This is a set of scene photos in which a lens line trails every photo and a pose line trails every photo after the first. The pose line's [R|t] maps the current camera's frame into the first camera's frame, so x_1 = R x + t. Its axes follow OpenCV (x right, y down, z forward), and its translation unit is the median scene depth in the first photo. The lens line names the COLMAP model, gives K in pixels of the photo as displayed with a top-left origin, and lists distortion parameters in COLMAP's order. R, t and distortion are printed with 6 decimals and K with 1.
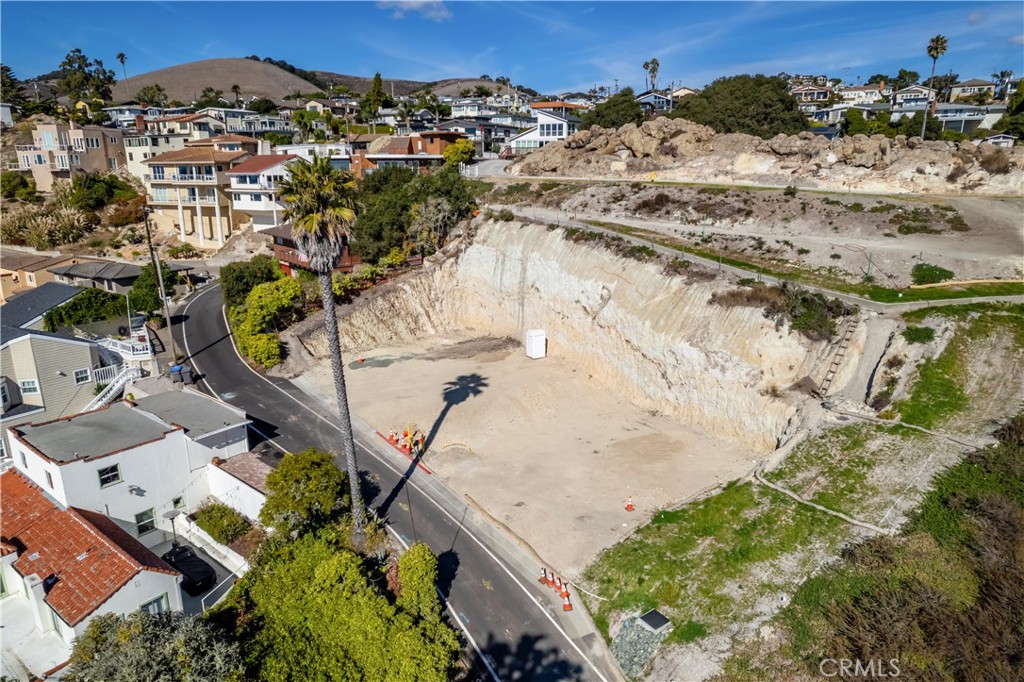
lens RADIAL K [[653.0, 0, 513.6], [0, 653.0, 342.0], [0, 0, 1]] dist [-0.072156, 0.065462]
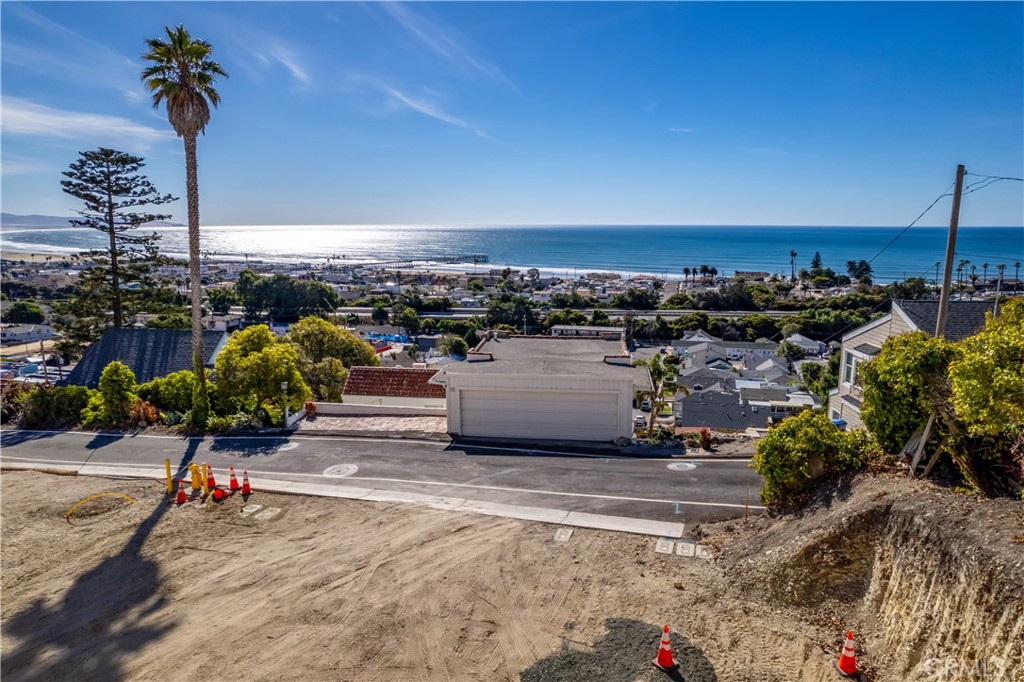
lens RADIAL K [[653.0, 0, 513.5], [0, 653.0, 339.7], [0, 0, 1]] dist [-0.072156, 0.065462]
pose [[-0.860626, 0.087092, -0.501734, -0.090972], [-0.135322, 0.910729, 0.390205, -0.141565], [0.490928, 0.403717, -0.772012, 1.072250]]
